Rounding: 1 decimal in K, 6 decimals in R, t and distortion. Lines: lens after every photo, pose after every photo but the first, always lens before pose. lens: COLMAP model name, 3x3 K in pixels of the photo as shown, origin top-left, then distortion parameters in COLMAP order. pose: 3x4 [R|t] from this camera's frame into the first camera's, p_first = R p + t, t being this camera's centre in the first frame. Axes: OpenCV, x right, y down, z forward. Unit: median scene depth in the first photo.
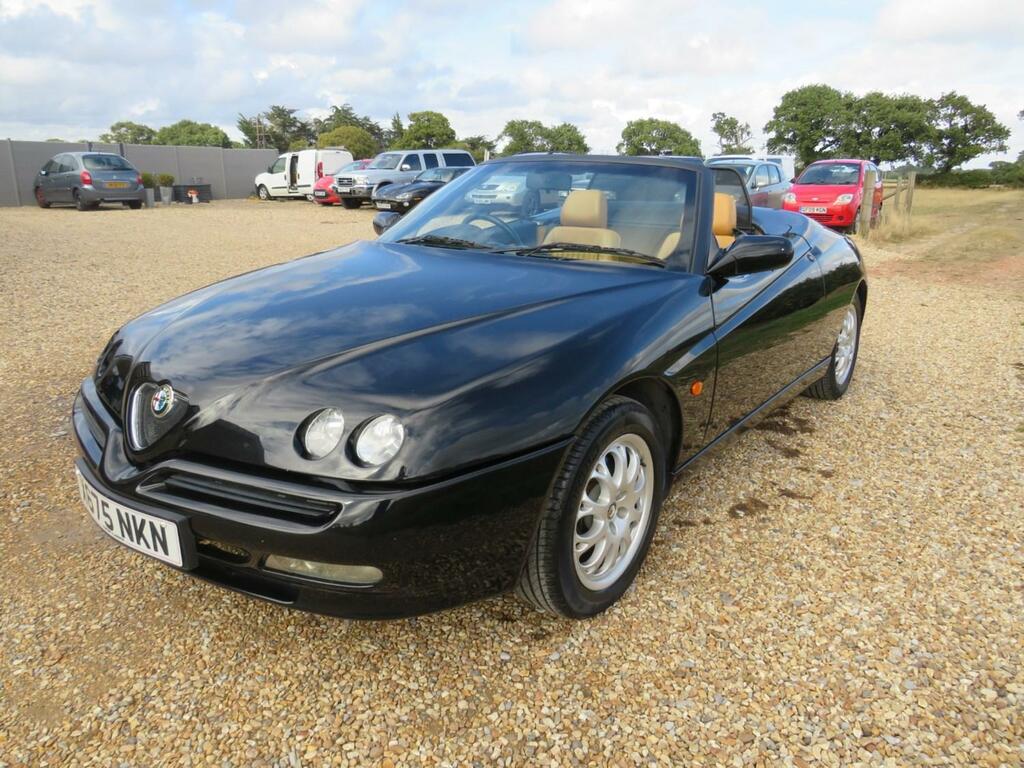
lens RADIAL K [[728.9, 0, 481.5], [0, 728.9, 319.7], [0, 0, 1]] dist [-0.032373, 0.013785]
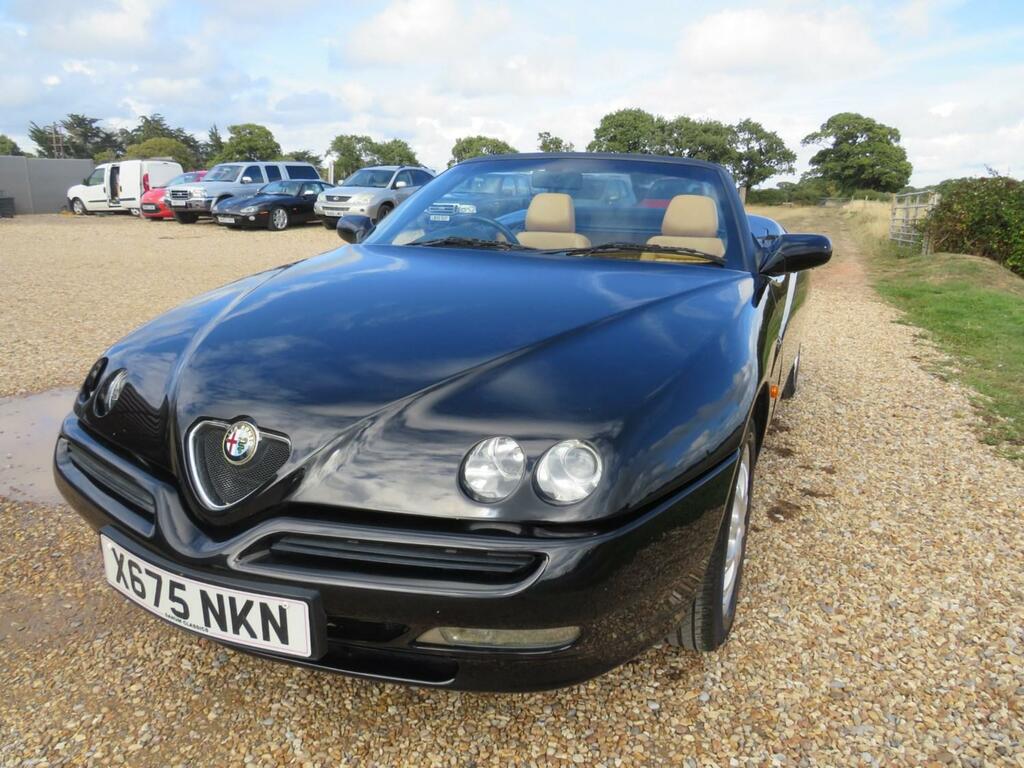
lens RADIAL K [[728.9, 0, 479.8], [0, 728.9, 332.1], [0, 0, 1]] dist [-0.032373, 0.013785]
pose [[0.973641, -0.033698, 0.225583, -0.298824], [0.034921, 0.999389, -0.001433, 0.004270], [-0.225397, 0.009273, 0.974223, 0.157520]]
